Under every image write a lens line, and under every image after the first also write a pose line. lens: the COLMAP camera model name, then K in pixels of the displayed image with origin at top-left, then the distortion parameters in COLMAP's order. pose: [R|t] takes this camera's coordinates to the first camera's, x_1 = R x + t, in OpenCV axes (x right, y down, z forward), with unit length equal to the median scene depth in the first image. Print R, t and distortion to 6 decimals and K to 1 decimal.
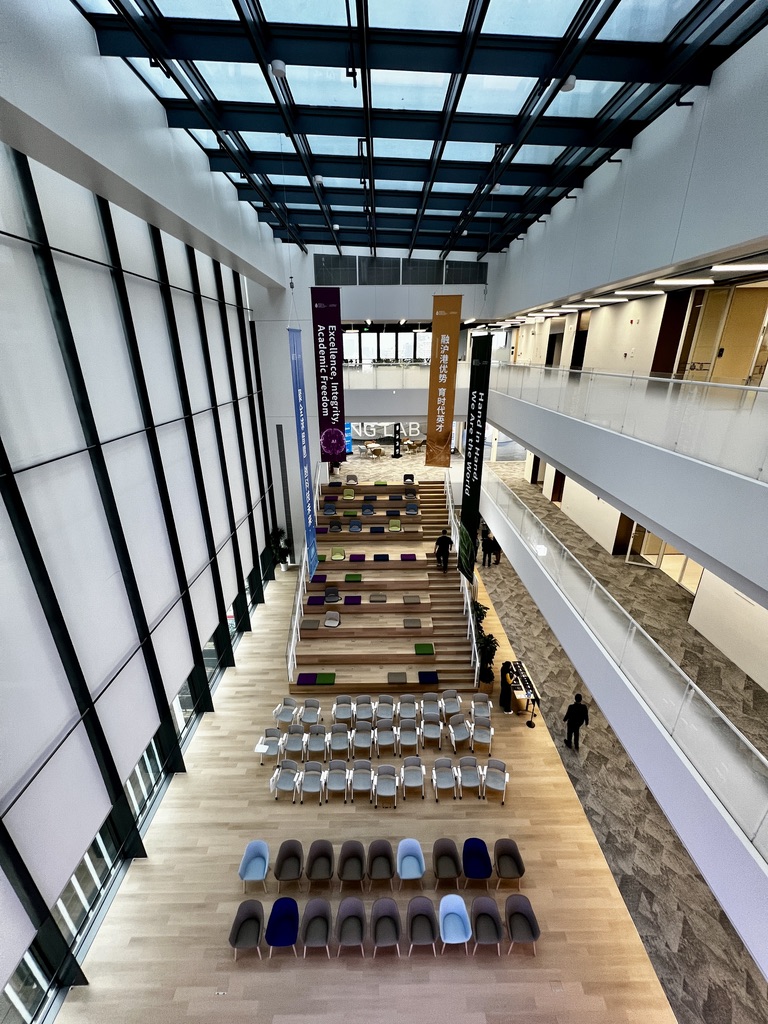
lens RADIAL K [[408.7, 0, 384.1], [0, 408.7, 510.8], [0, 0, 1]] dist [-0.000327, 0.000065]
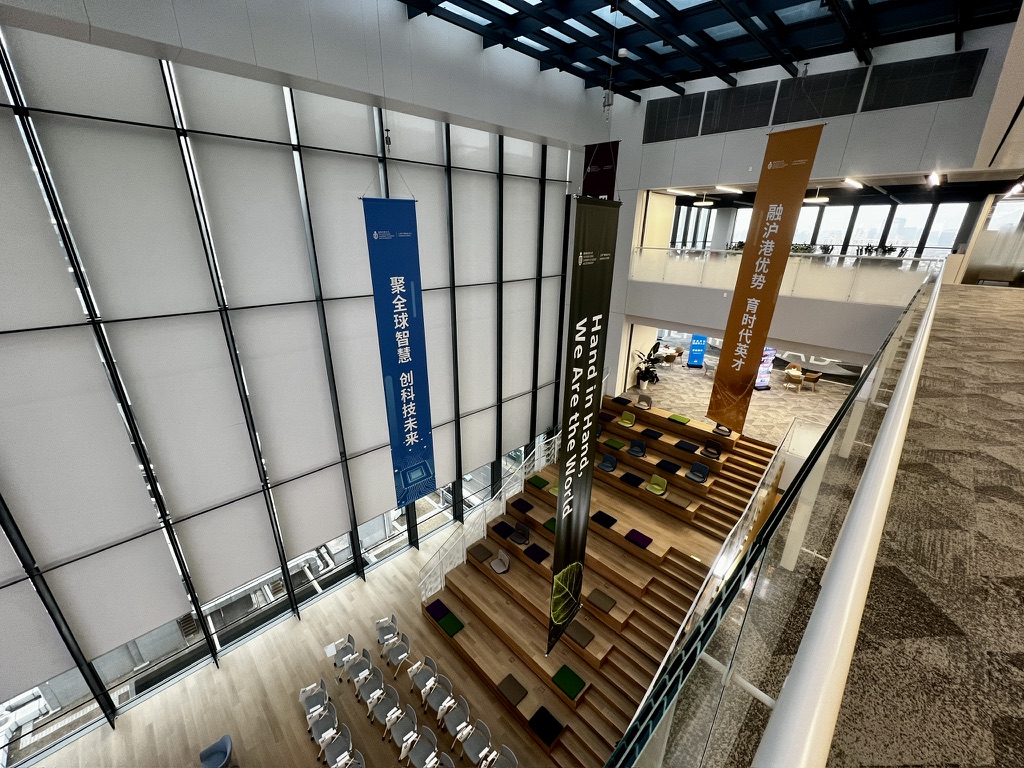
lens RADIAL K [[408.7, 0, 512.7], [0, 408.7, 385.3], [0, 0, 1]] dist [-0.000327, 0.000065]
pose [[0.695676, 0.272311, -0.664742, 0.292124], [-0.278713, 0.955195, 0.099612, -0.135139], [0.662083, 0.115974, 0.740403, 0.338816]]
